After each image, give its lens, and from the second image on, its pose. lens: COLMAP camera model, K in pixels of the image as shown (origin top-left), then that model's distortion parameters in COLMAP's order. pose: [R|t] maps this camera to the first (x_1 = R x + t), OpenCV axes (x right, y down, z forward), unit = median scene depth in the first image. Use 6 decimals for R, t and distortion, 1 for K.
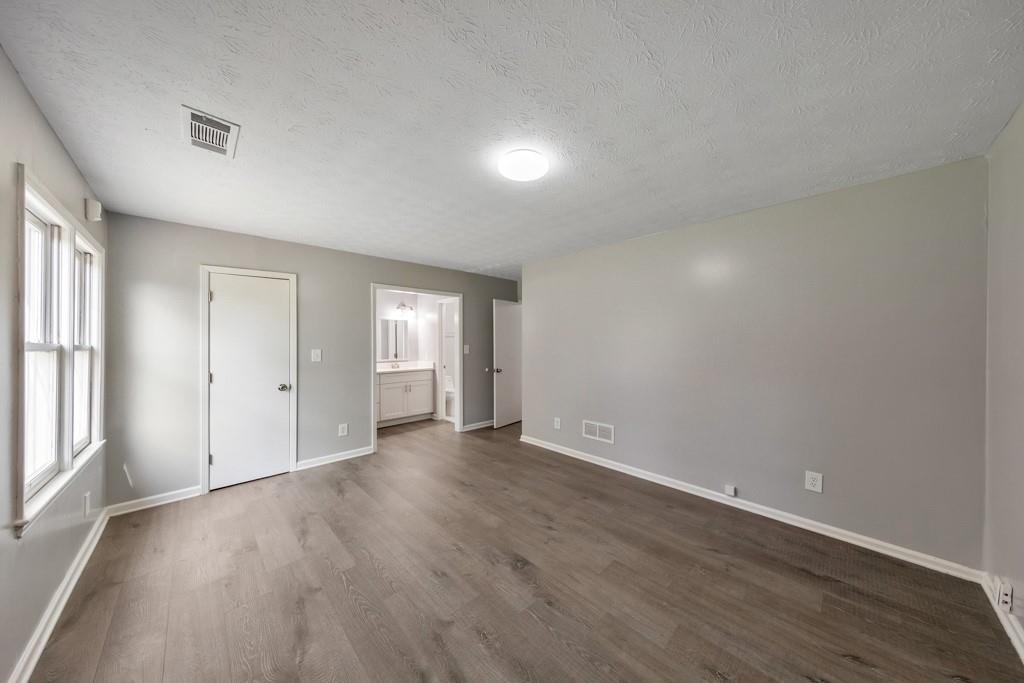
lens RADIAL K [[327.5, 0, 516.7], [0, 327.5, 345.9], [0, 0, 1]] dist [0.013563, -0.000018]
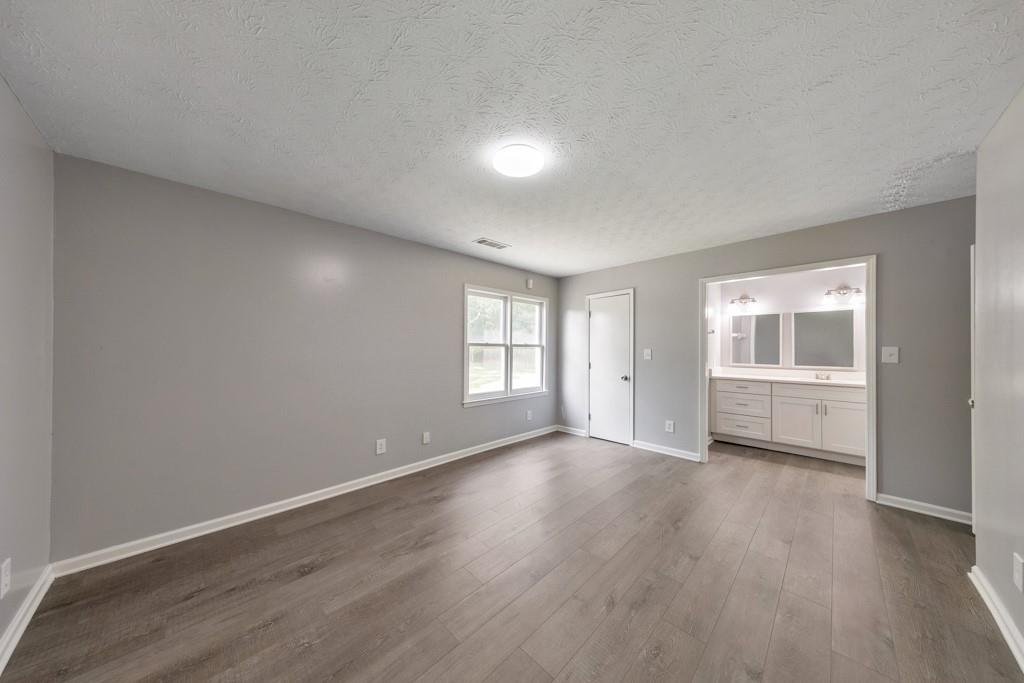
lens RADIAL K [[327.5, 0, 516.7], [0, 327.5, 345.9], [0, 0, 1]] dist [0.013563, -0.000018]
pose [[0.014708, 0.003433, -0.999886, 0.668113], [-0.010400, 0.999941, 0.003281, 0.000726], [0.999838, 0.010351, 0.014743, 0.649238]]
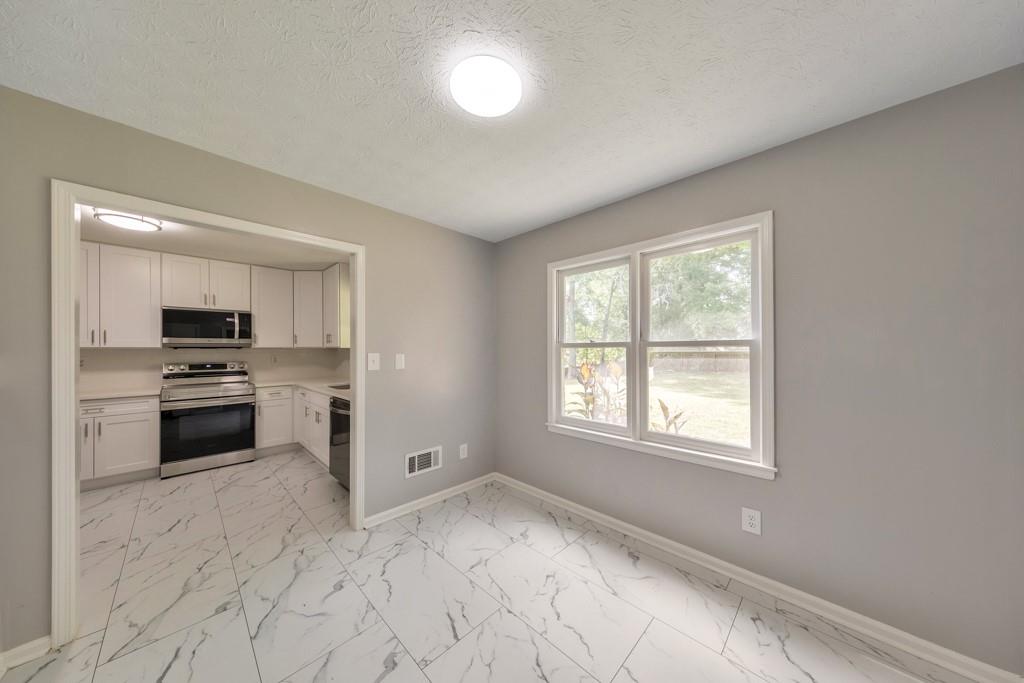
lens RADIAL K [[327.5, 0, 516.7], [0, 327.5, 345.9], [0, 0, 1]] dist [0.013563, -0.000018]
pose [[-0.999554, 0.019447, -0.022676, -0.561828], [0.019506, 0.999807, -0.002382, 0.002216], [0.022626, -0.002824, -0.999740, 1.452937]]
